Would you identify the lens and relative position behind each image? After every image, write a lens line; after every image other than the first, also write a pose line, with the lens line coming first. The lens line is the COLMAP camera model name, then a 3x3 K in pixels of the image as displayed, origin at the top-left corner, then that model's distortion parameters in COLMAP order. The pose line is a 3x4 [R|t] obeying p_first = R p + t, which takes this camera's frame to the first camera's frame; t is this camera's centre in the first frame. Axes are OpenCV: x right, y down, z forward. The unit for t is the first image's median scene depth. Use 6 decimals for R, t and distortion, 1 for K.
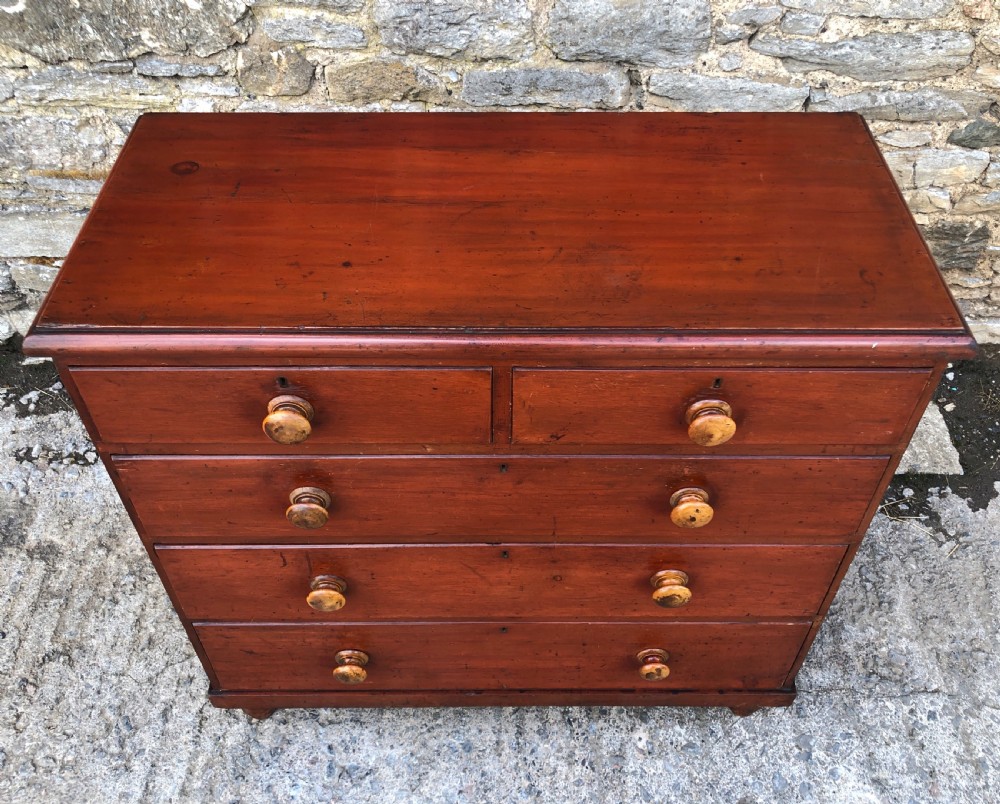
lens RADIAL K [[928.2, 0, 504.1], [0, 928.2, 383.8], [0, 0, 1]] dist [0.008701, 0.000000]
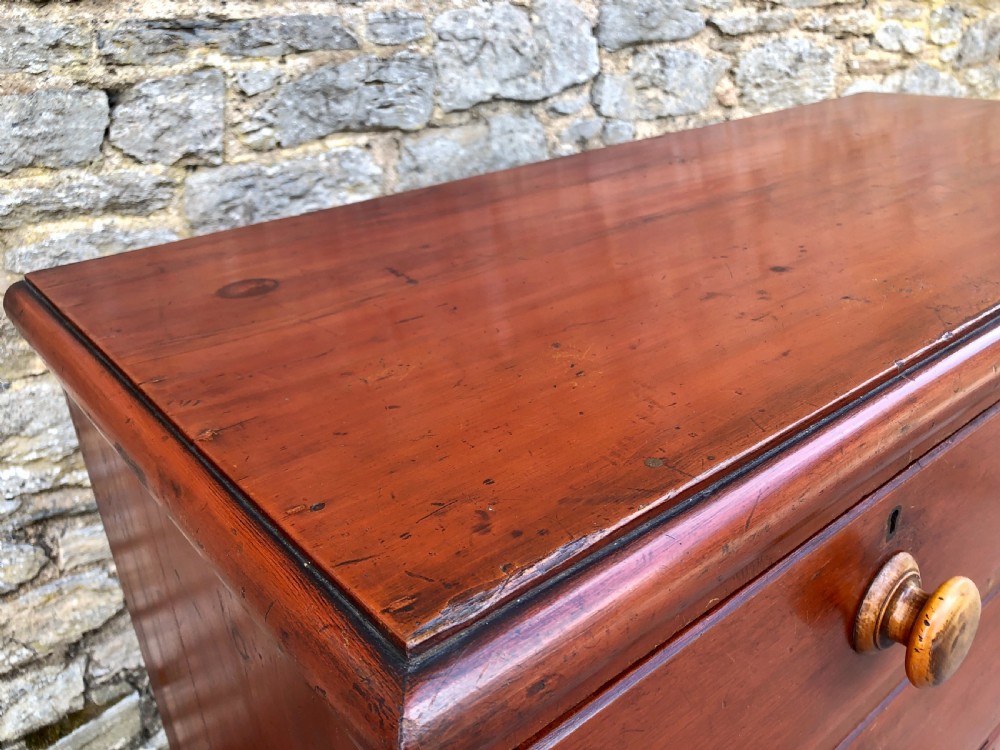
lens RADIAL K [[832.4, 0, 500.0], [0, 832.4, 366.0], [0, 0, 1]] dist [-0.004354, 0.019053]
pose [[0.776550, -0.299695, 0.554214, -0.341854], [0.491449, 0.838560, -0.235149, -0.035382], [-0.394269, 0.454973, 0.798469, 0.465726]]
